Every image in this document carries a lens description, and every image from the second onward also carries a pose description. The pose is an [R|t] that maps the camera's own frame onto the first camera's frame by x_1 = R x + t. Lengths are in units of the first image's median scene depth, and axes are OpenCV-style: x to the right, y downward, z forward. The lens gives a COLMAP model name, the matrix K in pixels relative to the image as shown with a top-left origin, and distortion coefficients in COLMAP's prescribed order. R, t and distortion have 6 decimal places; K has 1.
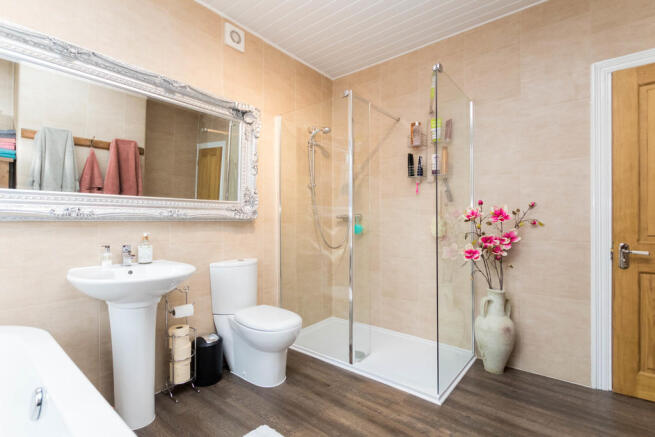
lens RADIAL K [[306.2, 0, 326.5], [0, 306.2, 216.5], [0, 0, 1]] dist [0.002104, -0.002330]
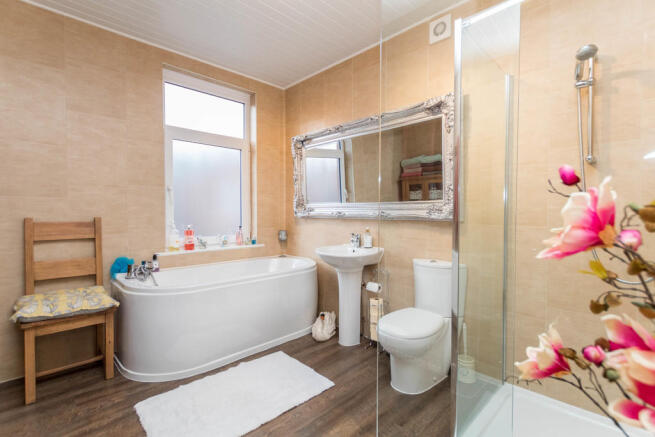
lens RADIAL K [[306.2, 0, 326.4], [0, 306.2, 219.2], [0, 0, 1]] dist [0.002104, -0.002330]
pose [[-0.112413, 0.008577, -0.993625, 0.822895], [0.000219, 0.999963, 0.008607, 0.001825], [0.993662, 0.000750, -0.112411, 0.886970]]
